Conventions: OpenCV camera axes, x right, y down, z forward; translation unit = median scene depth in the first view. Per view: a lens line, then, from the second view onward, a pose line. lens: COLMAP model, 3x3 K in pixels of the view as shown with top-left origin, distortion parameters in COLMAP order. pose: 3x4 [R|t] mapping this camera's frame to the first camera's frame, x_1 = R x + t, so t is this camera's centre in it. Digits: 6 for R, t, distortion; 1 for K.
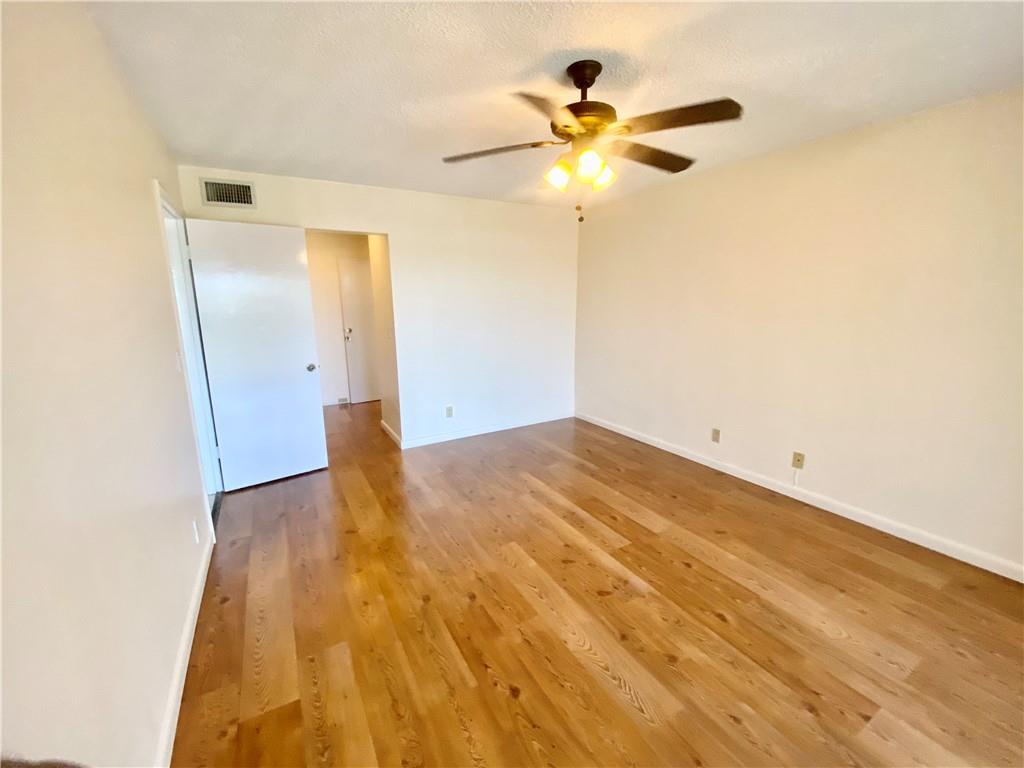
lens RADIAL K [[423.2, 0, 510.7], [0, 423.2, 382.1], [0, 0, 1]] dist [-0.010085, -0.005413]
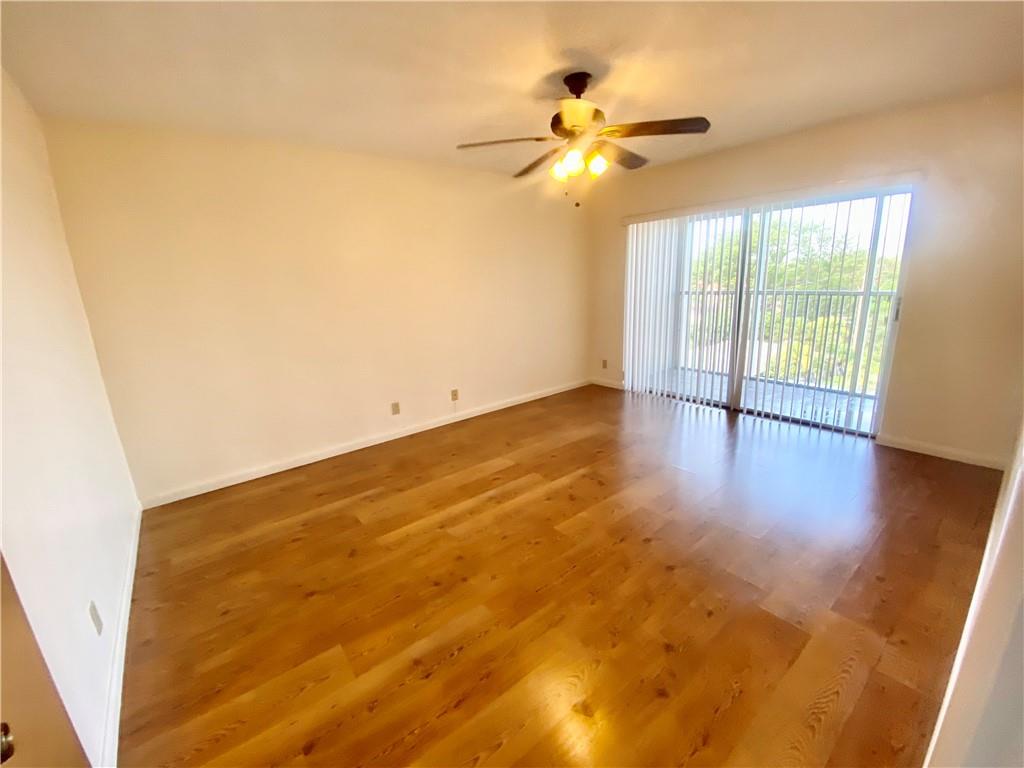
lens RADIAL K [[423.2, 0, 510.1], [0, 423.2, 383.2], [0, 0, 1]] dist [-0.010085, -0.005413]
pose [[-0.160448, -0.225144, 0.961024, -0.711532], [0.243326, 0.934567, 0.259570, -0.171070], [-0.956582, 0.275490, -0.095166, 0.954927]]
